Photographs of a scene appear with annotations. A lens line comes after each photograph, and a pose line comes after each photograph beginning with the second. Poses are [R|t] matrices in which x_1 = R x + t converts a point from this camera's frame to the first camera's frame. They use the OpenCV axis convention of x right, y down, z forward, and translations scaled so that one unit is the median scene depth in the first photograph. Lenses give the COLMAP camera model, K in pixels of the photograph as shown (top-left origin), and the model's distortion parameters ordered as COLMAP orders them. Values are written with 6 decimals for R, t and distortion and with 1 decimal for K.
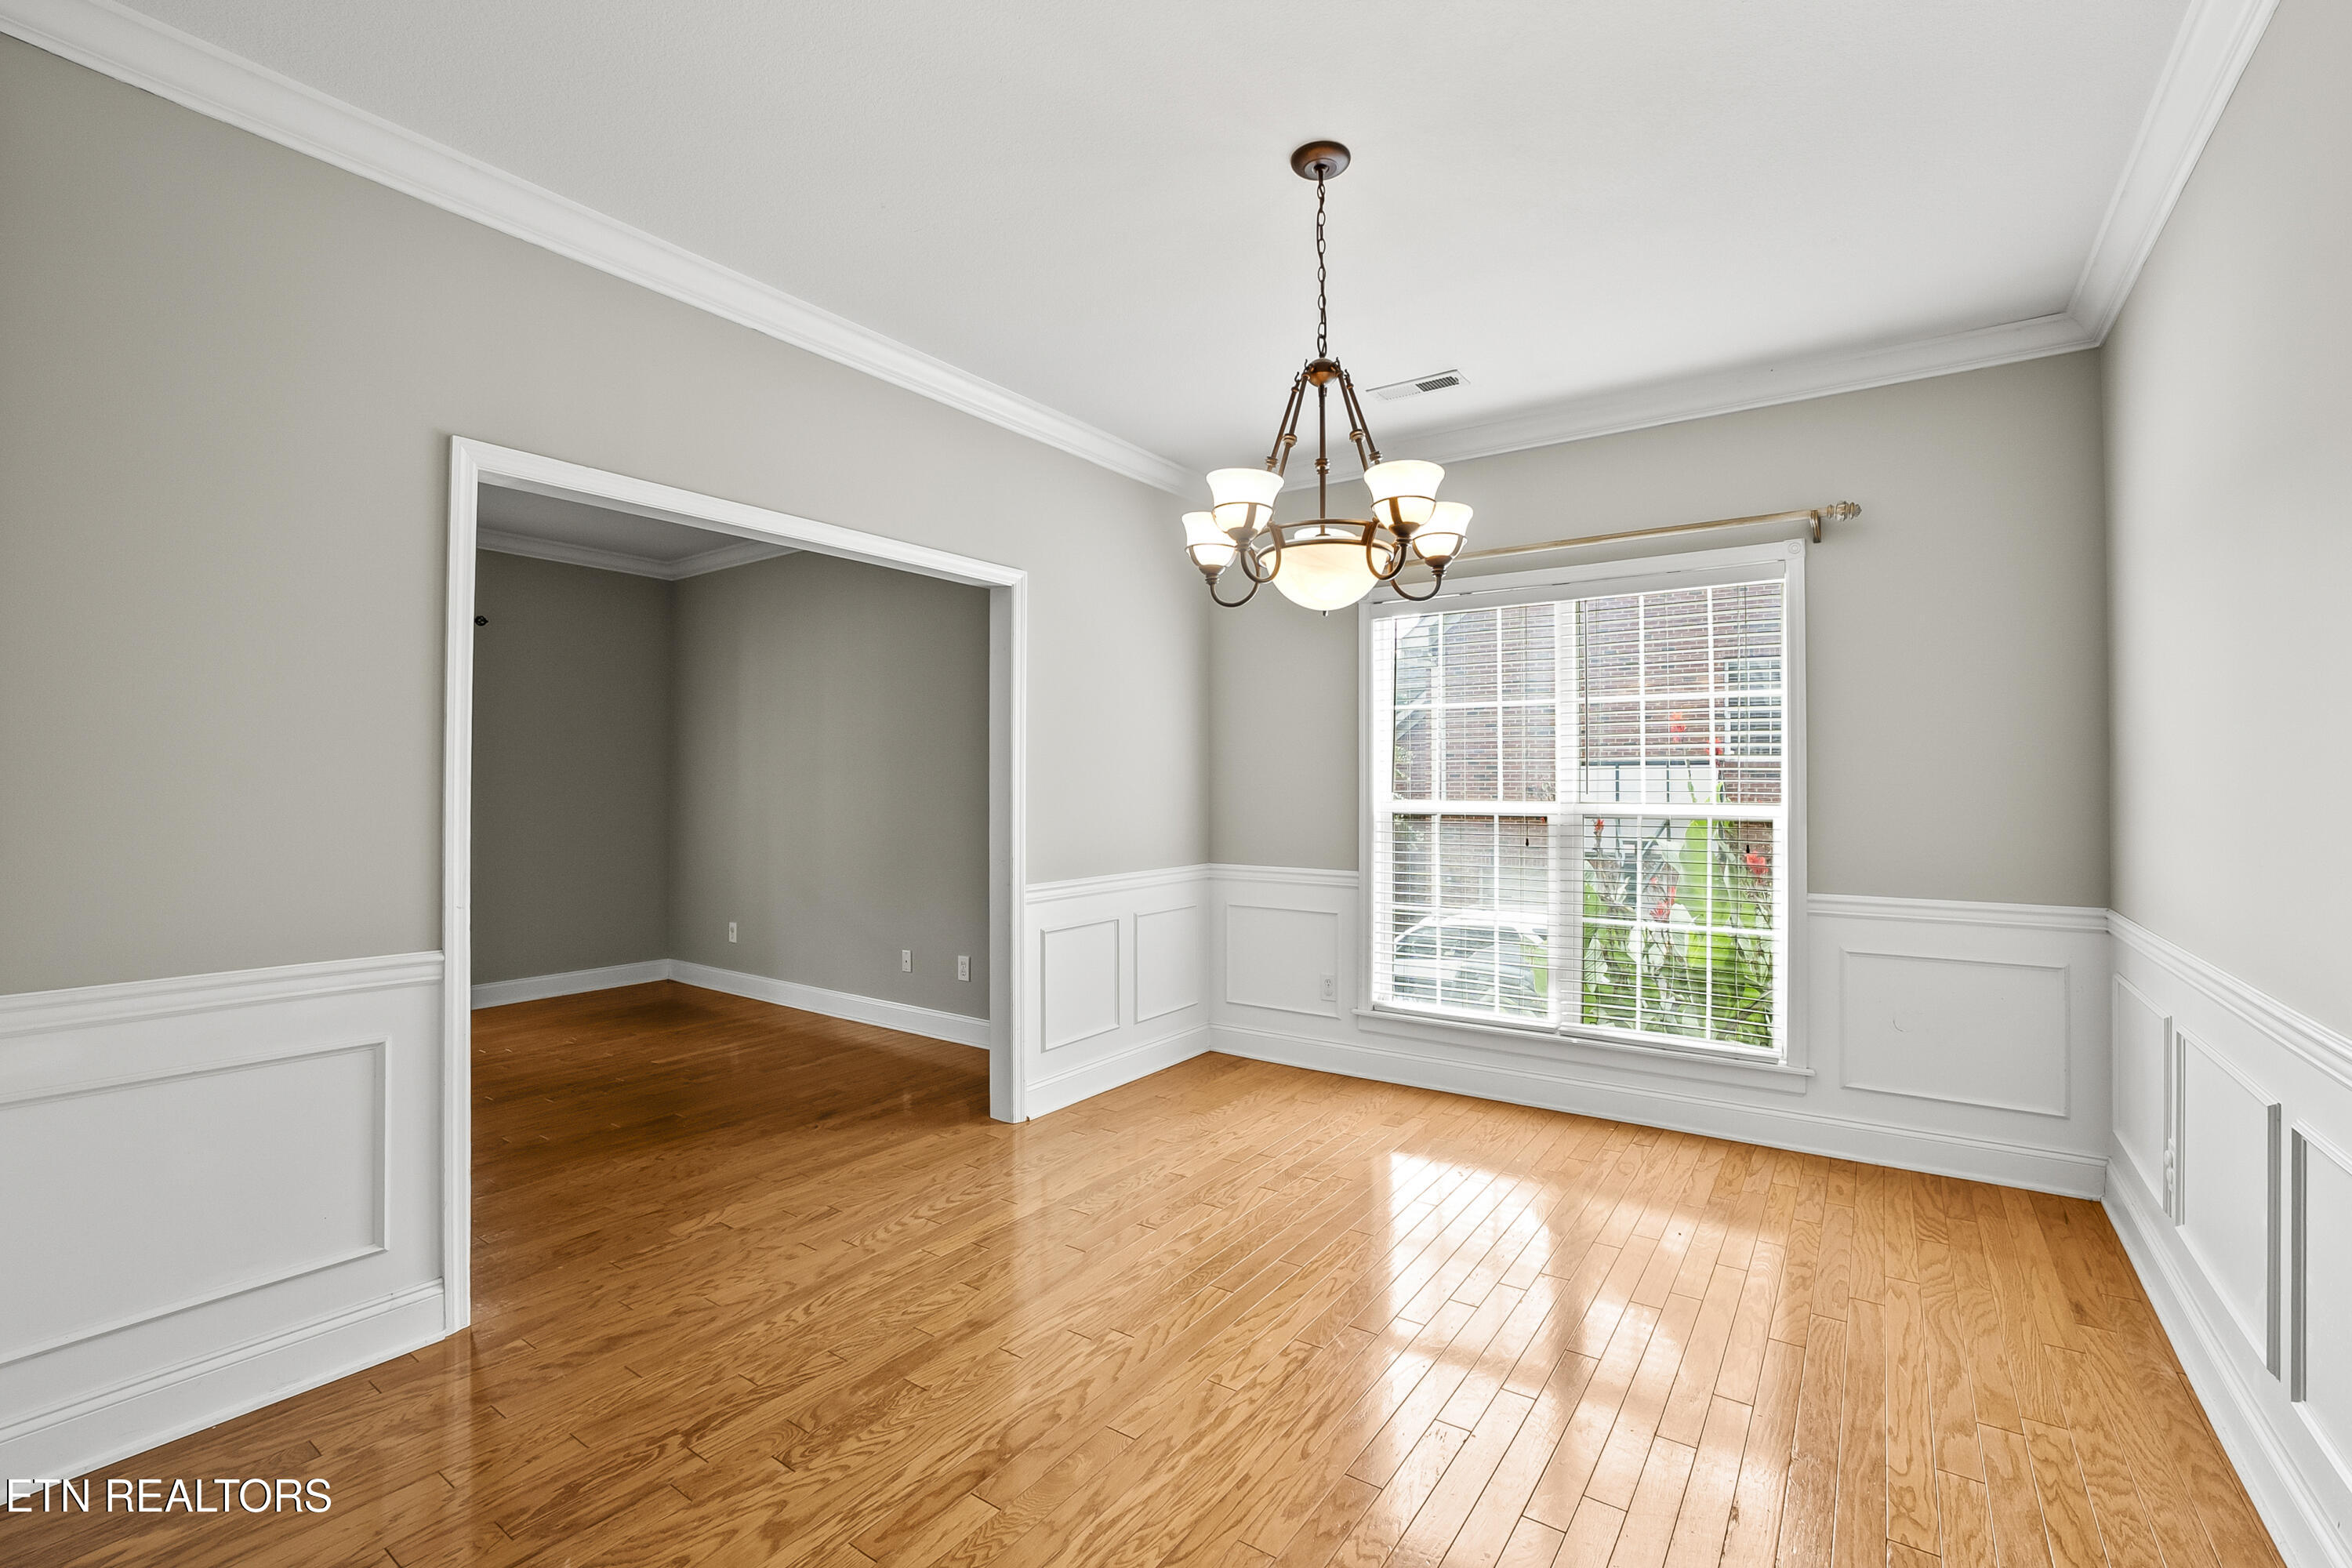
lens RADIAL K [[1035.9, 0, 1185.8], [0, 1035.9, 776.7], [0, 0, 1]] dist [-0.068814, 0.030329]
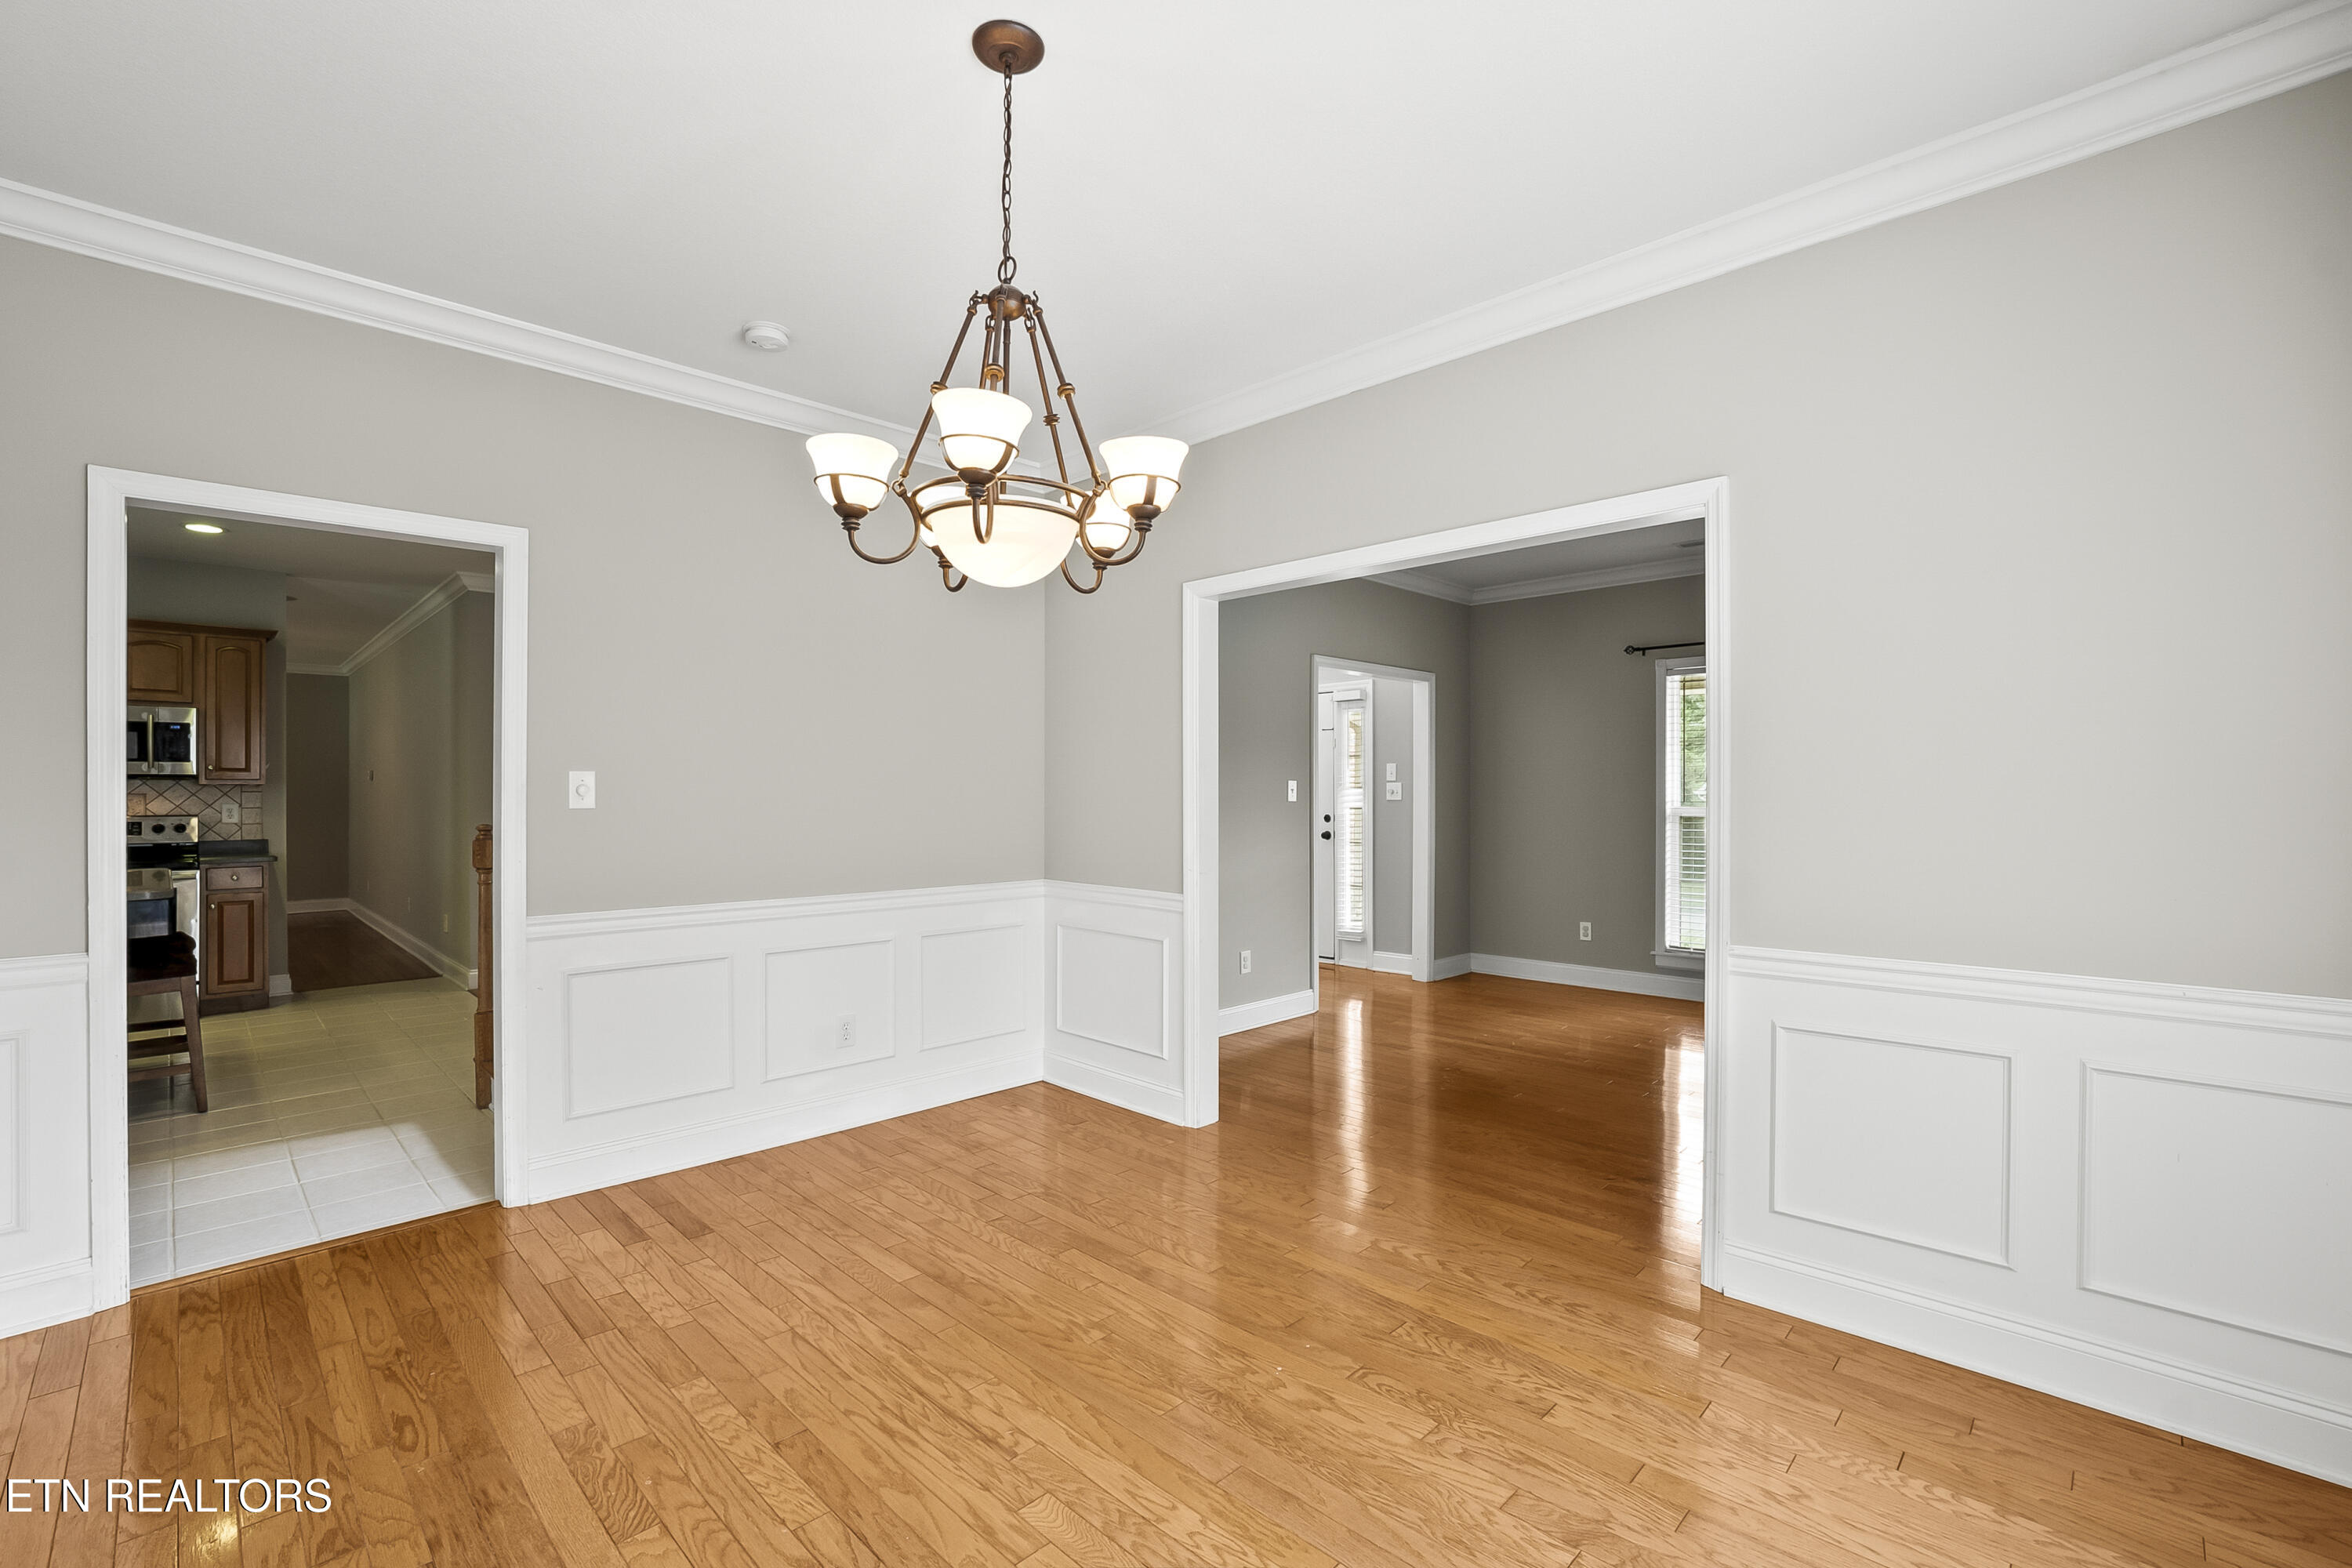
lens RADIAL K [[1036.7, 0, 1189.0], [0, 1036.7, 795.7], [0, 0, 1]] dist [-0.054559, 0.022305]
pose [[-0.166523, 0.006186, -0.986018, 0.893225], [0.006483, 0.999966, 0.005179, 0.001408], [0.986016, -0.005530, -0.166558, 1.218734]]
